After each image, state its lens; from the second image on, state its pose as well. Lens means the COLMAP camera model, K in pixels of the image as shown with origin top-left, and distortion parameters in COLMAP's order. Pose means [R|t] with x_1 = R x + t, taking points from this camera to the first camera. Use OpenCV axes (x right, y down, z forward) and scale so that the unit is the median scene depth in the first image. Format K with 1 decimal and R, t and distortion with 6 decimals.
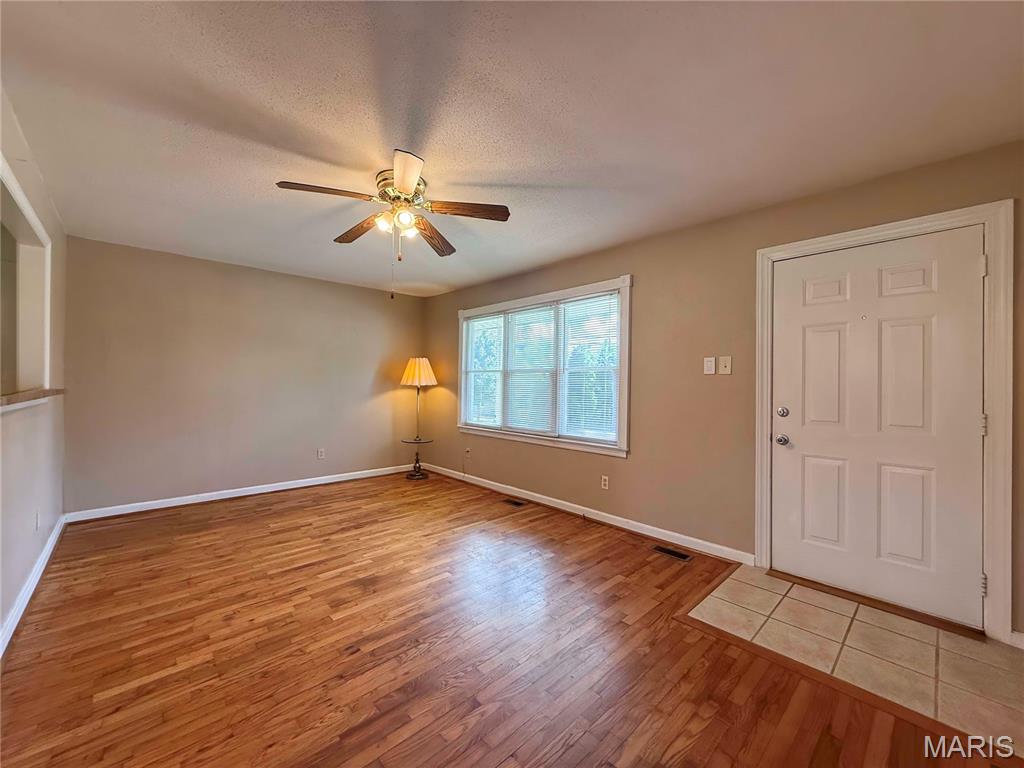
lens RADIAL K [[406.7, 0, 498.7], [0, 406.7, 384.4], [0, 0, 1]] dist [0.000430, 0.000006]
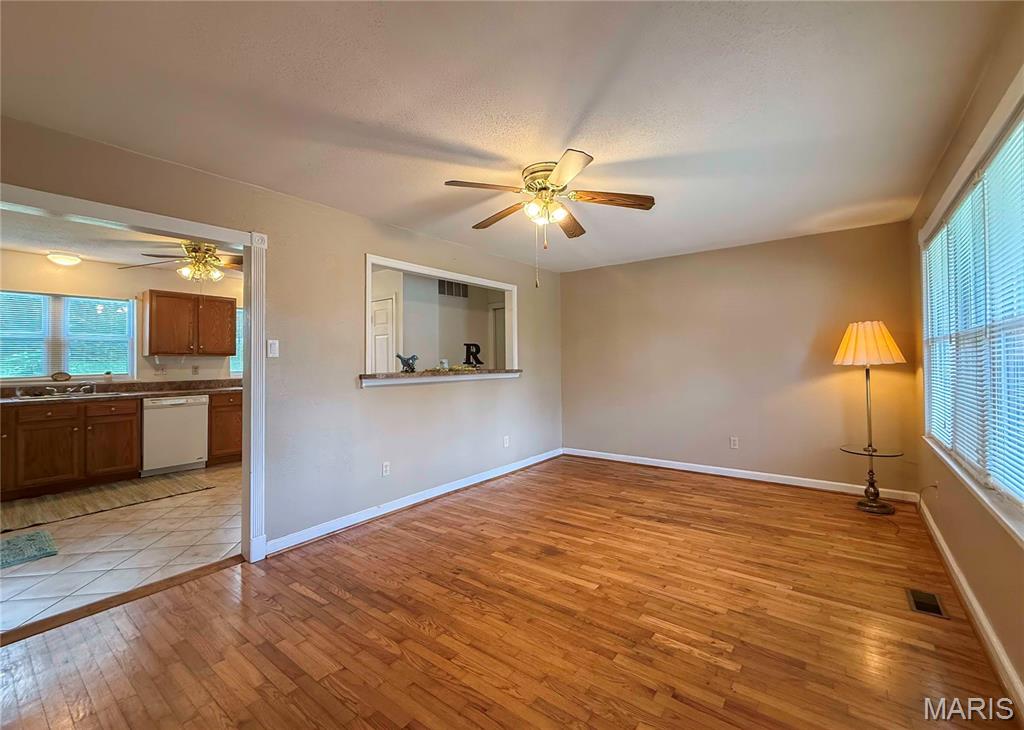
lens RADIAL K [[423.8, 0, 500.2], [0, 423.8, 367.5], [0, 0, 1]] dist [-0.001125, -0.000200]
pose [[0.178325, -0.000006, -0.983972, 0.532767], [0.013483, 0.999906, 0.002437, -0.003824], [0.983879, -0.013701, 0.178308, 0.474862]]
